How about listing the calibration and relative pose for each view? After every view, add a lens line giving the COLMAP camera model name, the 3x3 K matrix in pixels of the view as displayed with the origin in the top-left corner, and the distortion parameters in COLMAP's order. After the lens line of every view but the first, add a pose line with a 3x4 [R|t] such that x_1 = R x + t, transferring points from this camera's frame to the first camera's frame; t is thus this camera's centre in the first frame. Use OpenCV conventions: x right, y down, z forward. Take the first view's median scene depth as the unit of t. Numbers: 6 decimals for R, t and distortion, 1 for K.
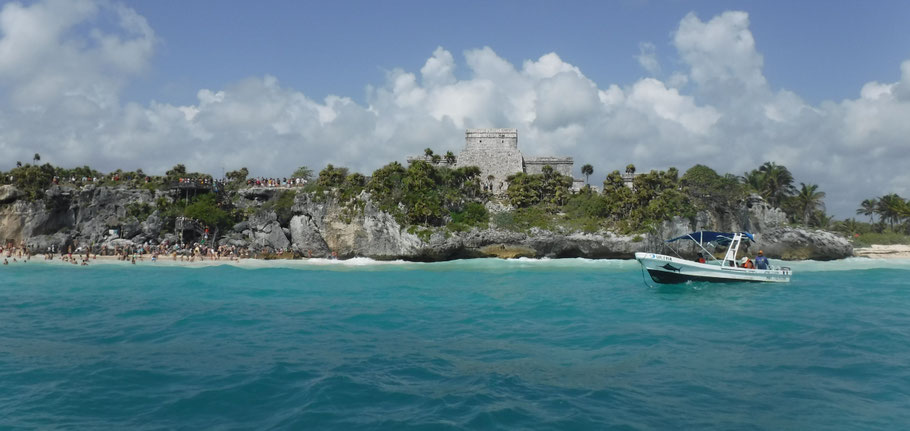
lens RADIAL K [[756.2, 0, 455.0], [0, 756.2, 215.5], [0, 0, 1]] dist [-0.066041, 0.002161]
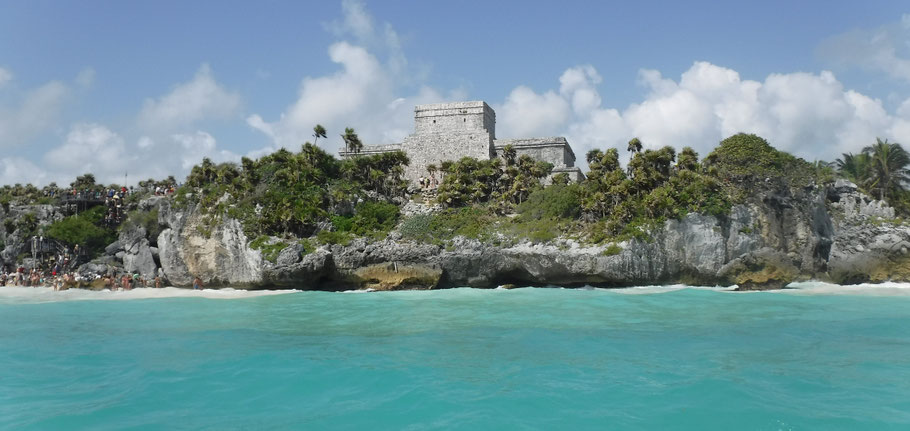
lens RADIAL K [[713.4, 0, 482.1], [0, 713.4, 254.1], [0, 0, 1]] dist [-0.070751, 0.001737]
pose [[0.984921, -0.018530, -0.172009, 0.220564], [0.020268, 0.999760, 0.008356, 0.025409], [0.171813, -0.011716, 0.985060, 0.400443]]
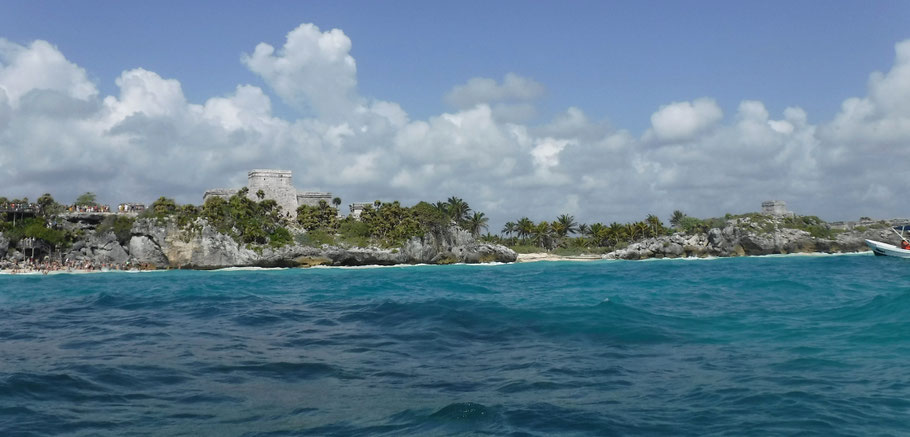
lens RADIAL K [[850.8, 0, 455.0], [0, 850.8, 218.5], [0, 0, 1]] dist [-0.003735, -0.001680]
pose [[0.881649, 0.006379, 0.471863, -0.432986], [-0.001477, 0.999941, -0.010758, -0.016036], [-0.471904, 0.008788, 0.881606, -0.543802]]
